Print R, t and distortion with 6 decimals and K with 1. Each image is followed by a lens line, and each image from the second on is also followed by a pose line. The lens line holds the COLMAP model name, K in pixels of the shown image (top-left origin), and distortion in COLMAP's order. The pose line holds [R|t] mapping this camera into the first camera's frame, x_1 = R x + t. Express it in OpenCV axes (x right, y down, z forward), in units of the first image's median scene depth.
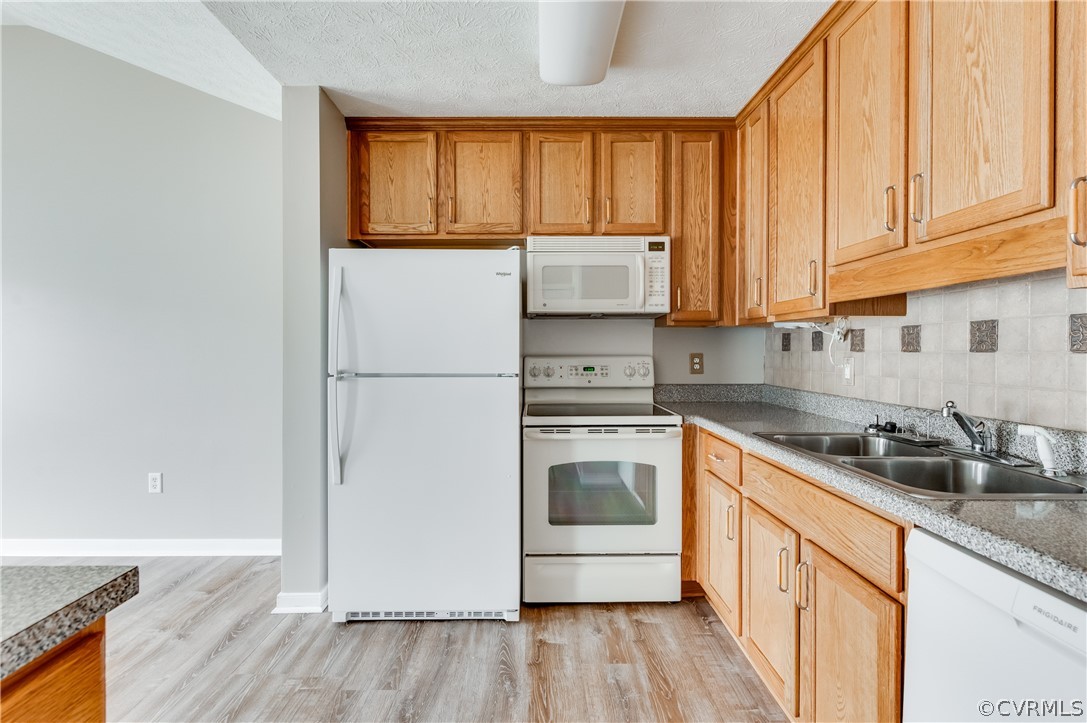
lens RADIAL K [[506.1, 0, 546.9], [0, 506.1, 351.4], [0, 0, 1]] dist [0.011855, -0.000422]
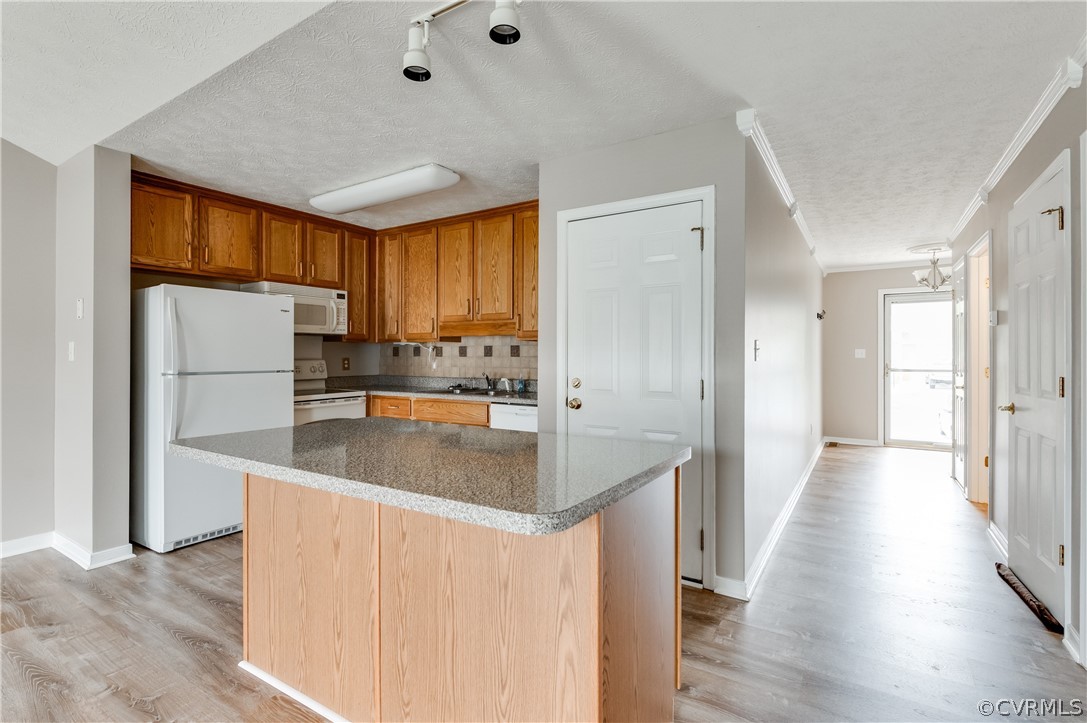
lens RADIAL K [[511.9, 0, 564.6], [0, 511.9, 354.3], [0, 0, 1]] dist [-0.001805, -0.000494]
pose [[0.514579, 0.000796, 0.857443, -0.894893], [0.002916, 0.999992, -0.002678, -0.001639], [-0.857438, 0.003879, 0.514573, -0.557889]]
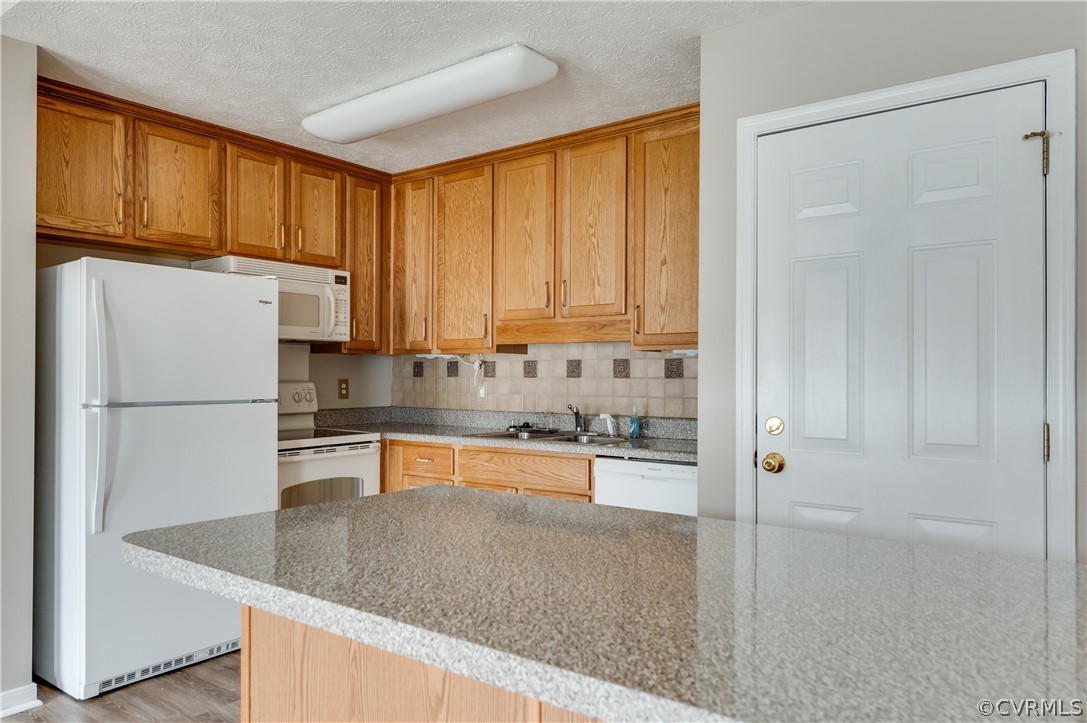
lens RADIAL K [[759.3, 0, 525.9], [0, 759.3, 371.8], [0, 0, 1]] dist [0.005364, -0.002895]
pose [[0.608421, 0.004138, 0.793604, -0.831398], [0.000380, 0.999985, -0.005505, -0.002545], [-0.793614, 0.003651, 0.608410, -0.298224]]
